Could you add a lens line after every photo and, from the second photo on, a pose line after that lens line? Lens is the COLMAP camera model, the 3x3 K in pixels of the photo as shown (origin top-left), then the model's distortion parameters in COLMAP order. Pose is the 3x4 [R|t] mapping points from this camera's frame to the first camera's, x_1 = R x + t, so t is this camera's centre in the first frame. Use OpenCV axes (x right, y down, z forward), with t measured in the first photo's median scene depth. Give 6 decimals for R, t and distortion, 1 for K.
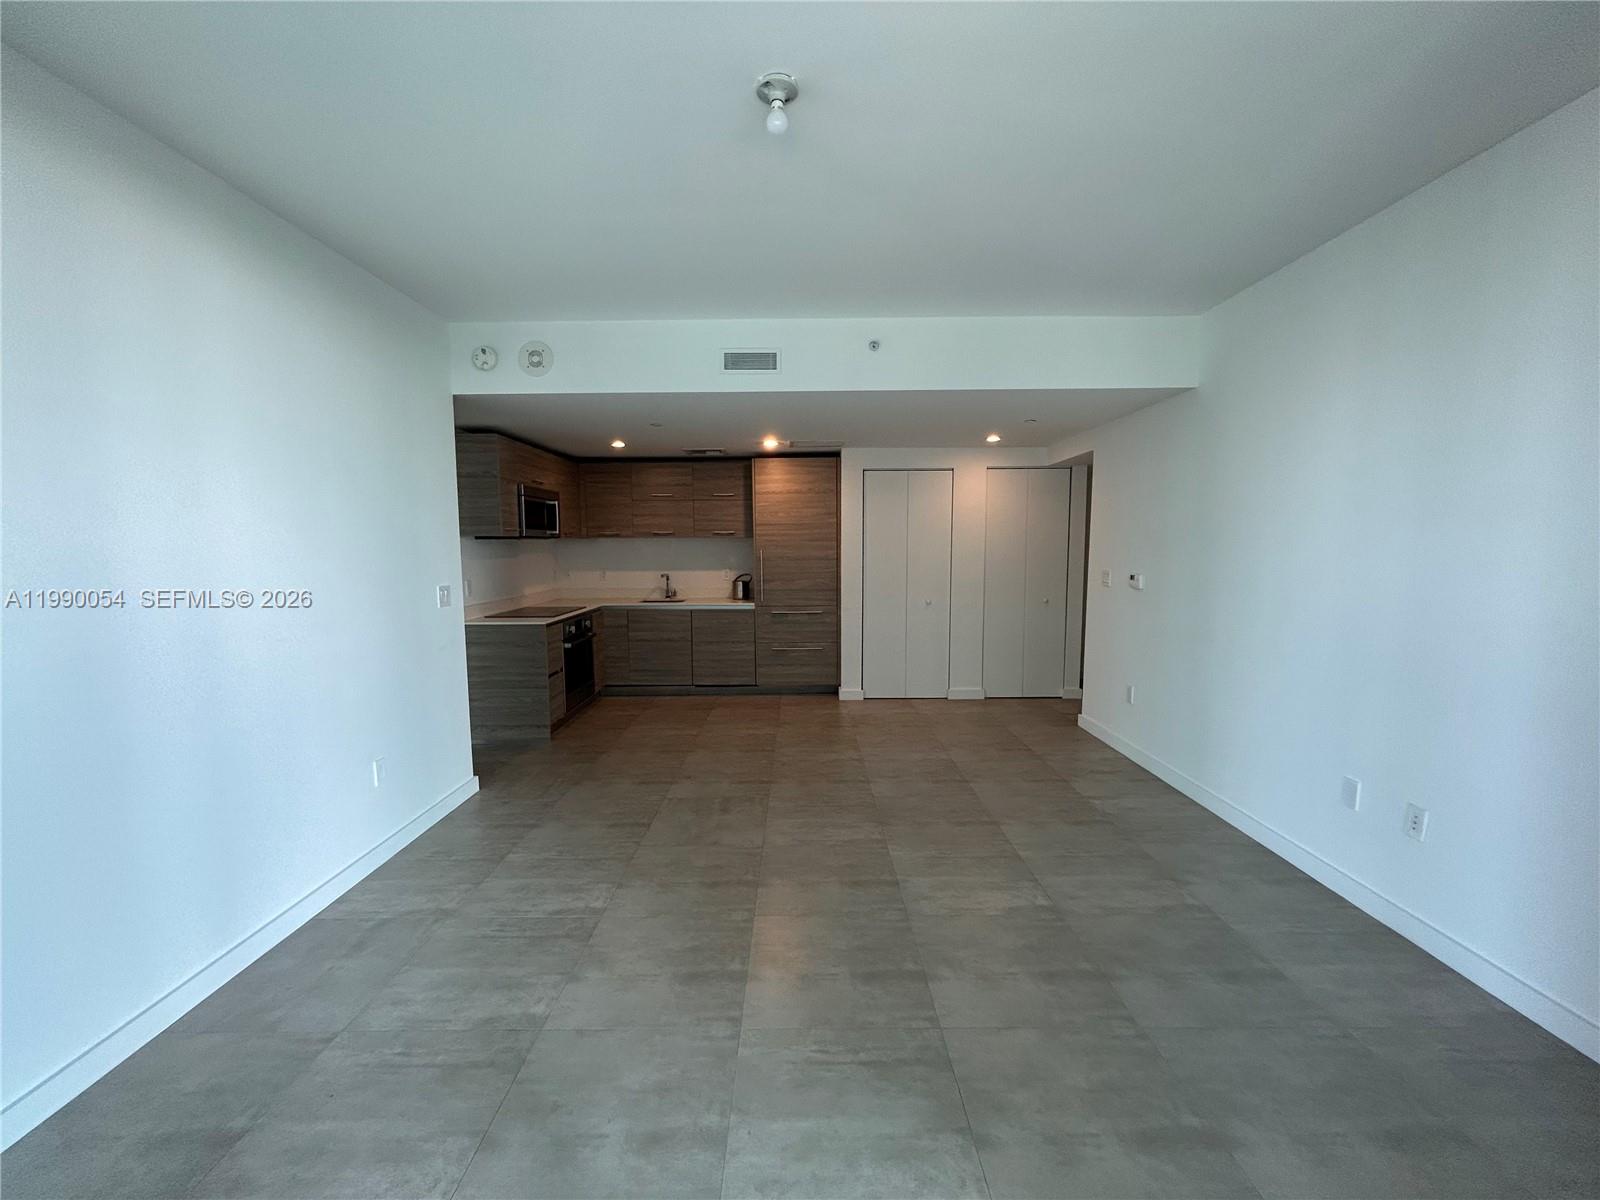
lens RADIAL K [[645.7, 0, 796.1], [0, 645.7, 608.9], [0, 0, 1]] dist [0.000171, -0.000256]
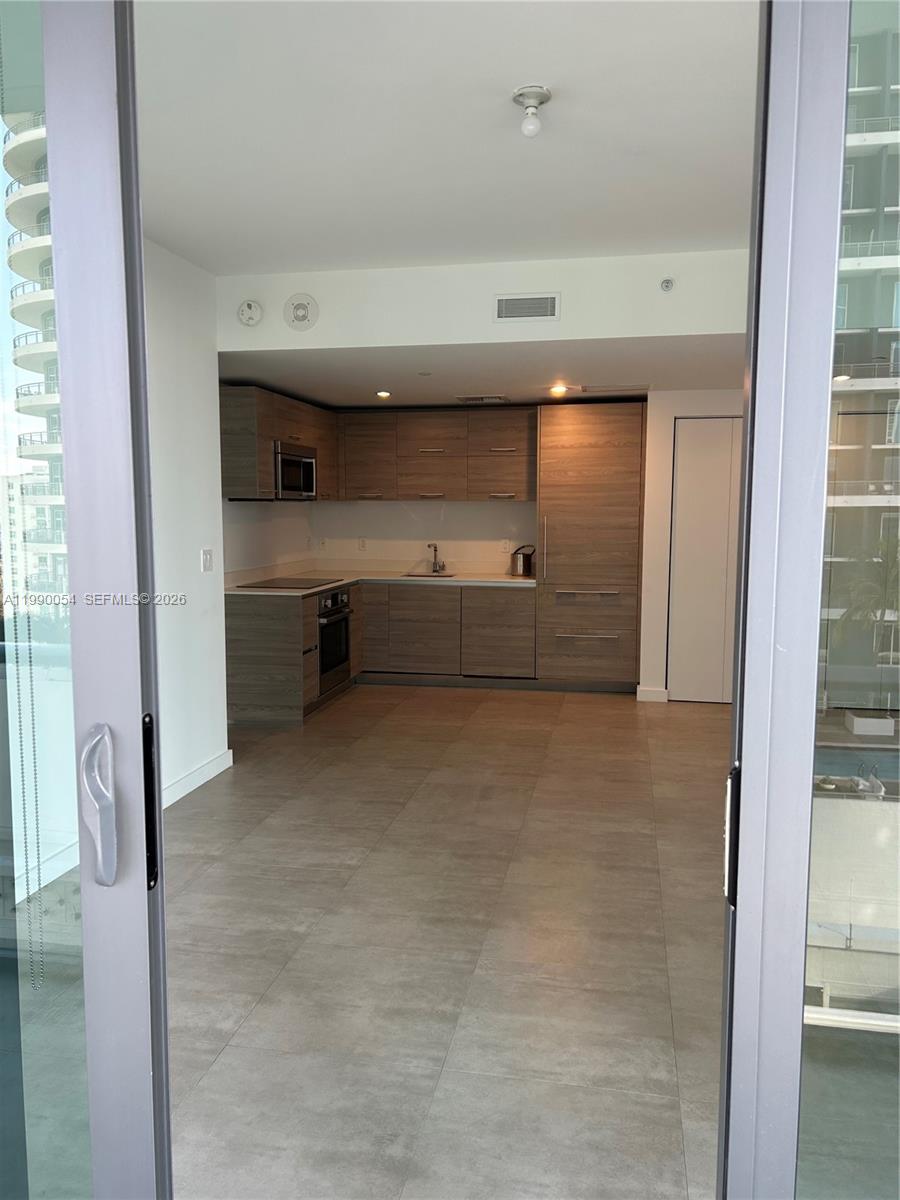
lens RADIAL K [[899.8, 0, 450.0], [0, 899.8, 600.0], [0, 0, 1]] dist [0.173700, -0.002200]
pose [[0.982225, 0.027092, -0.185742, 0.060319], [-0.026507, 0.999633, 0.005637, 0.018293], [0.185826, -0.000614, 0.982582, -0.233134]]
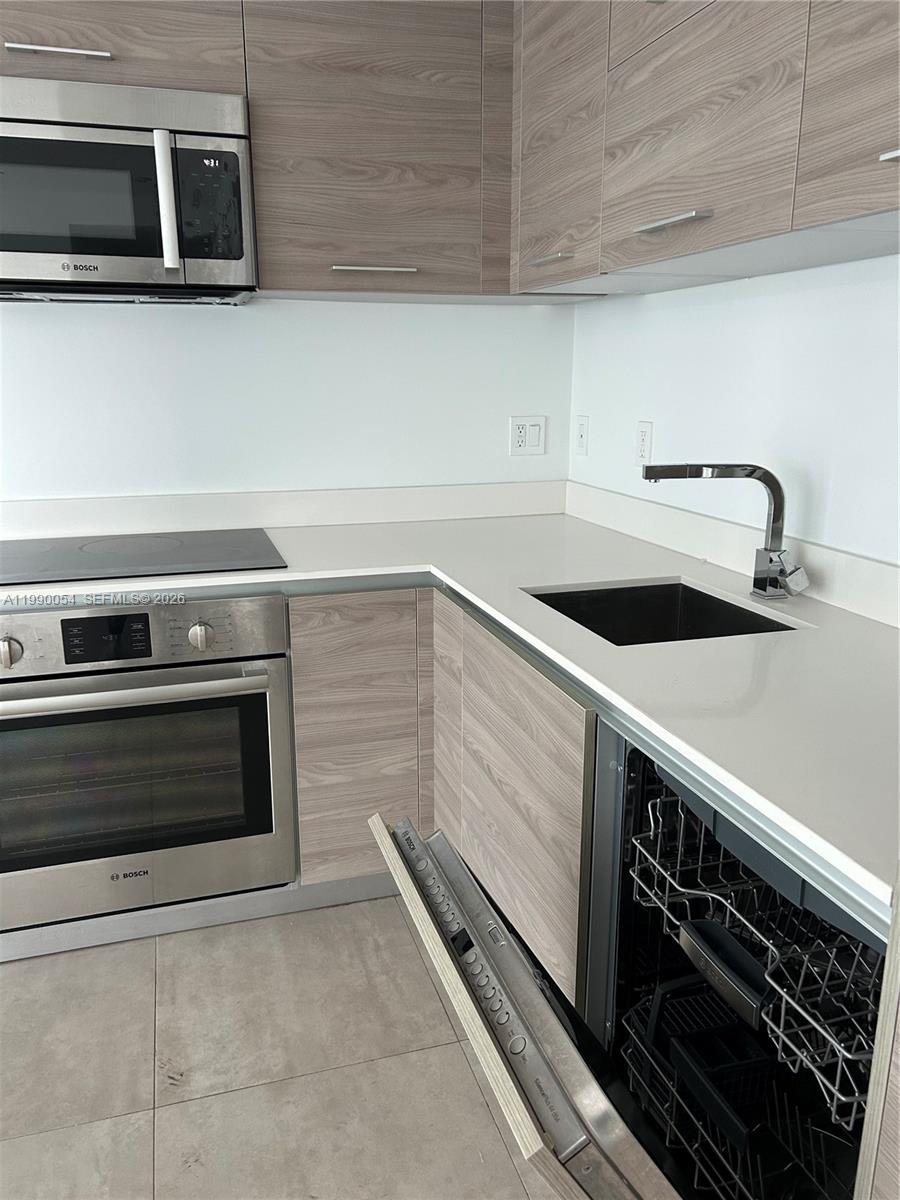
lens RADIAL K [[910.8, 0, 439.8], [0, 910.8, 604.1], [0, 0, 1]] dist [0.038449, -0.004703]
pose [[0.286909, 0.242814, -0.926674, 0.041548], [-0.093328, 0.969826, 0.225225, -0.099485], [0.953401, 0.021865, 0.300913, 1.239779]]
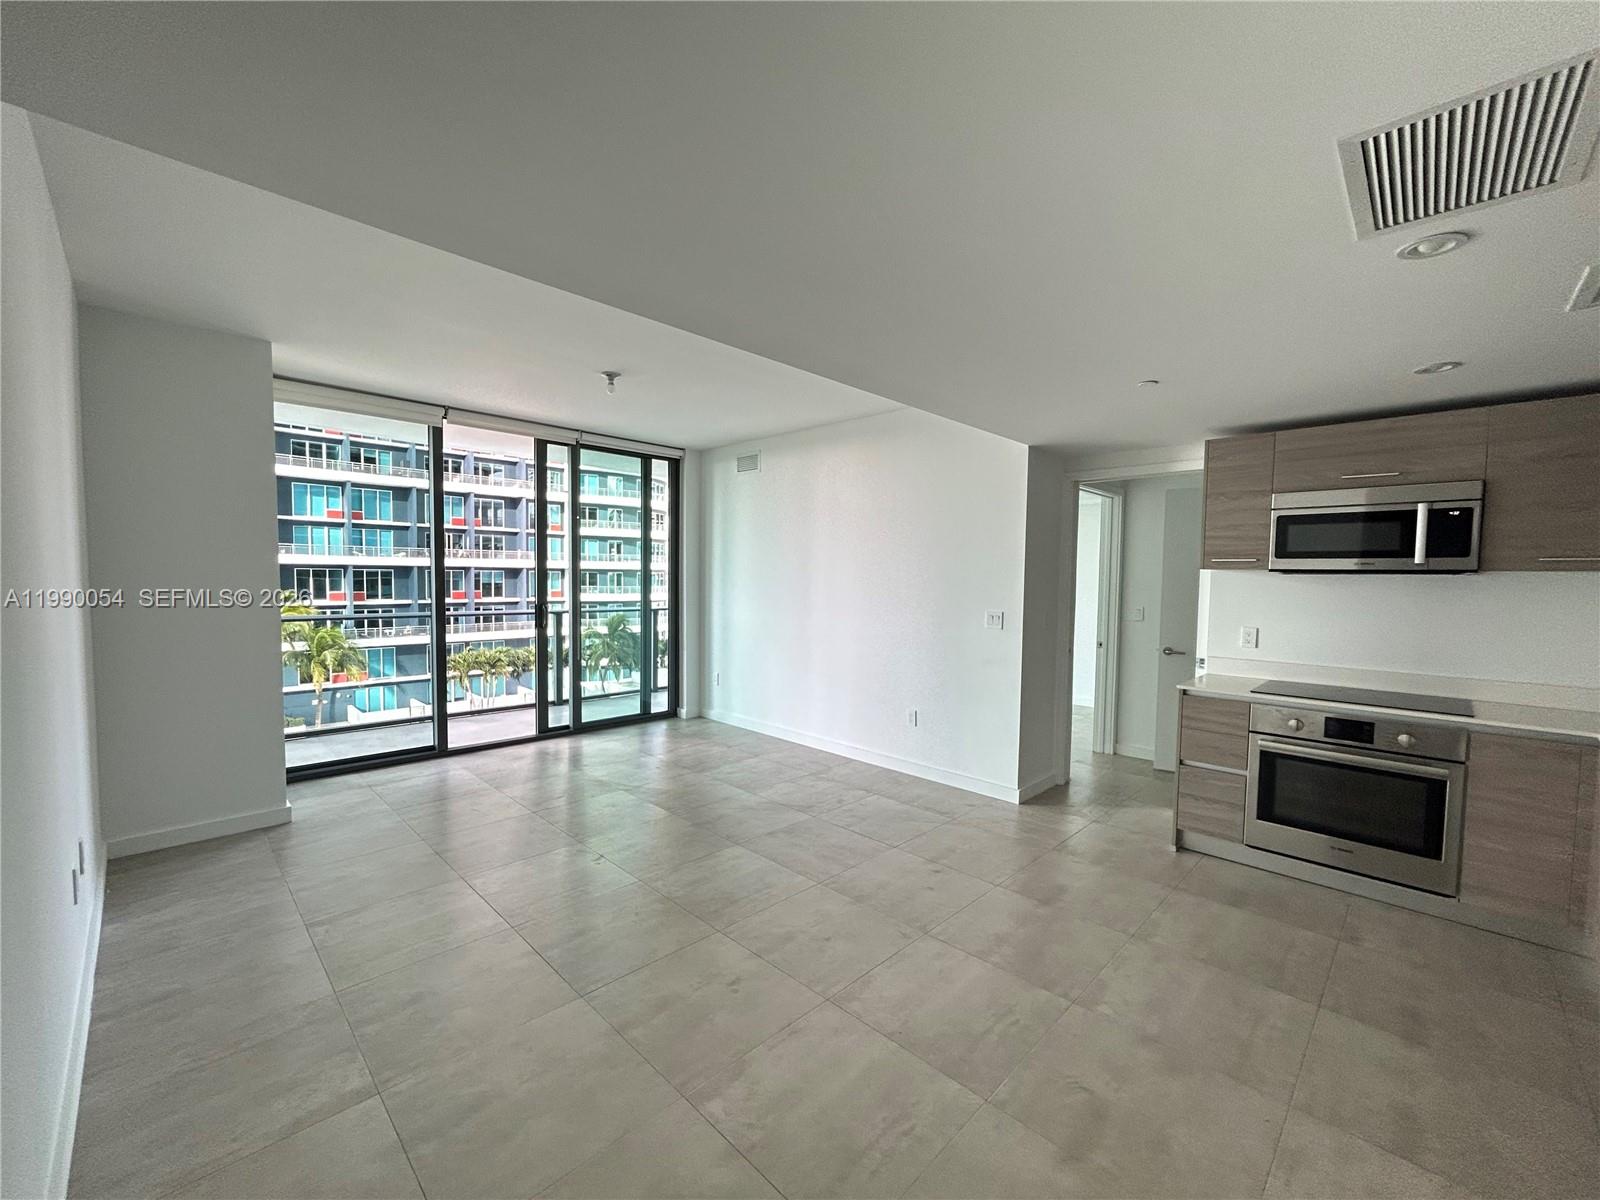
lens RADIAL K [[645.7, 0, 796.1], [0, 645.7, 608.9], [0, 0, 1]] dist [0.000171, -0.000256]
pose [[-0.700976, 0.036287, -0.712261, 0.465010], [-0.079303, 0.988546, 0.128408, -0.134061], [0.708762, 0.146495, -0.690069, 1.257660]]
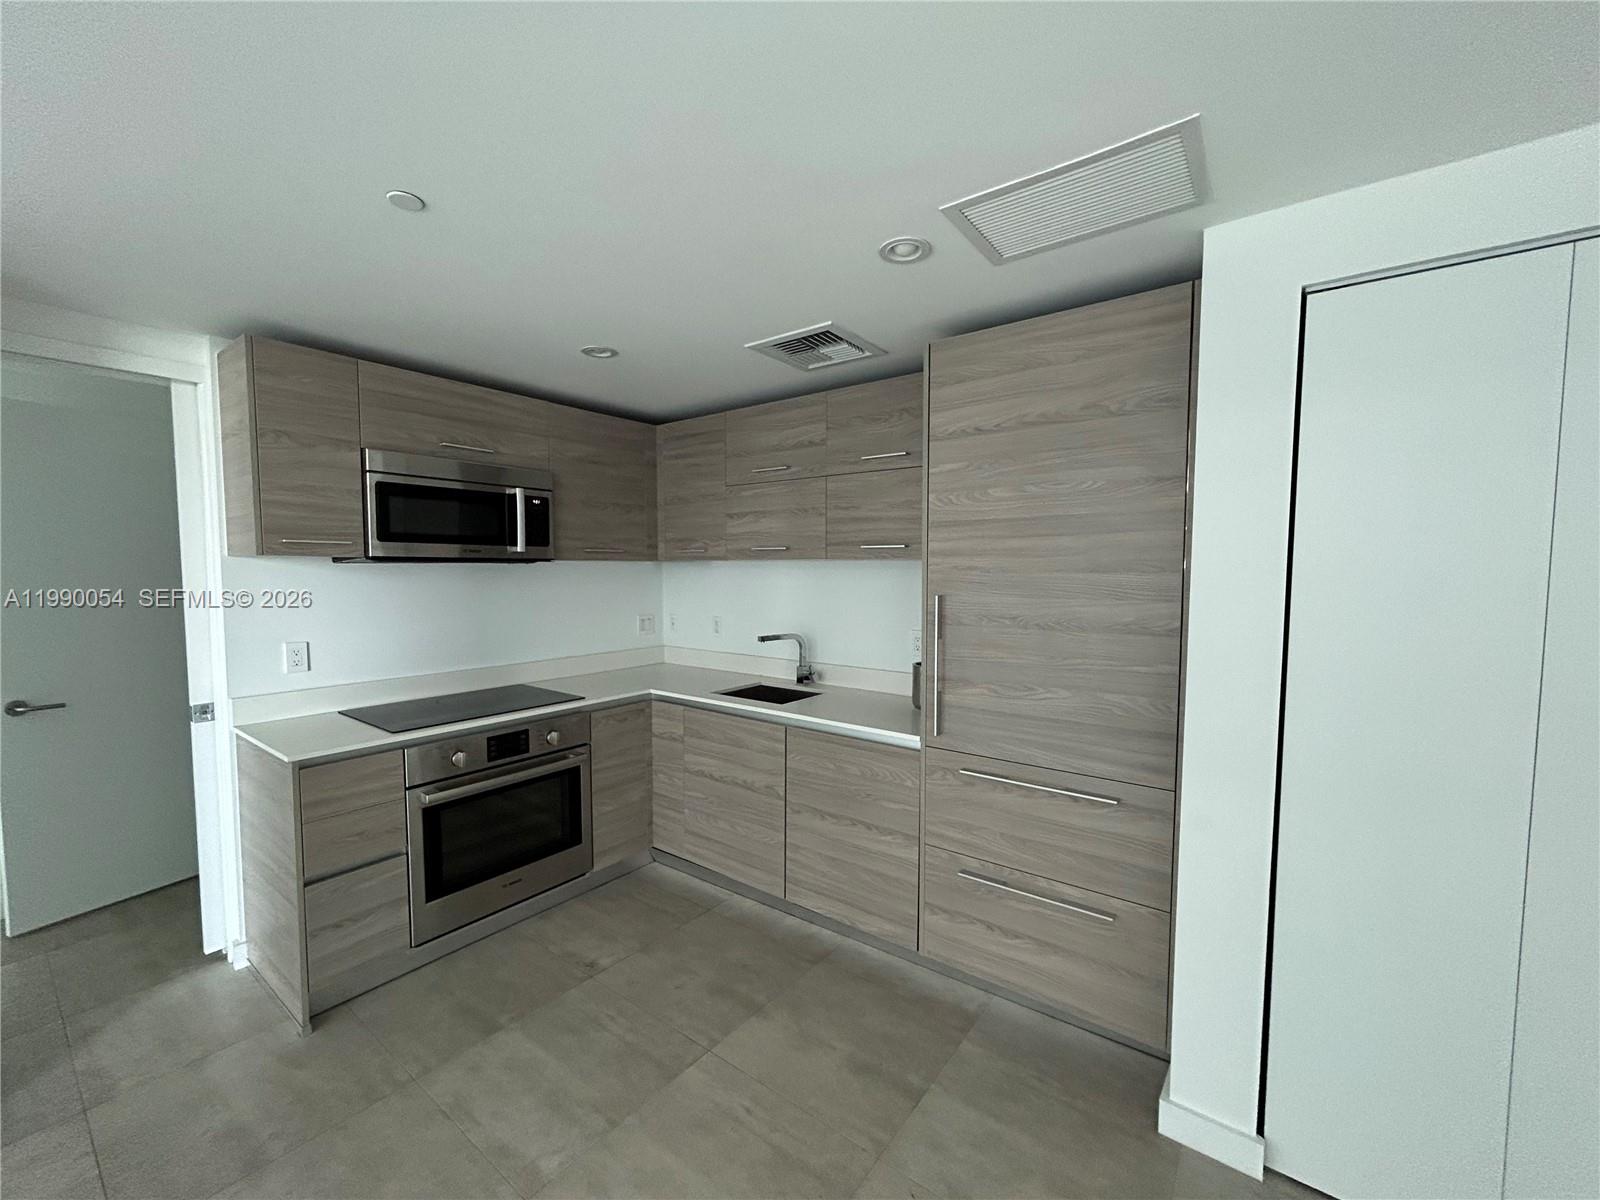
lens RADIAL K [[645.7, 0, 796.1], [0, 645.7, 608.9], [0, 0, 1]] dist [0.000171, -0.000256]
pose [[0.794723, 0.045075, -0.605296, 0.137472], [-0.066910, 0.997667, -0.013555, -0.099704], [0.603273, 0.051273, 0.795885, 0.909731]]
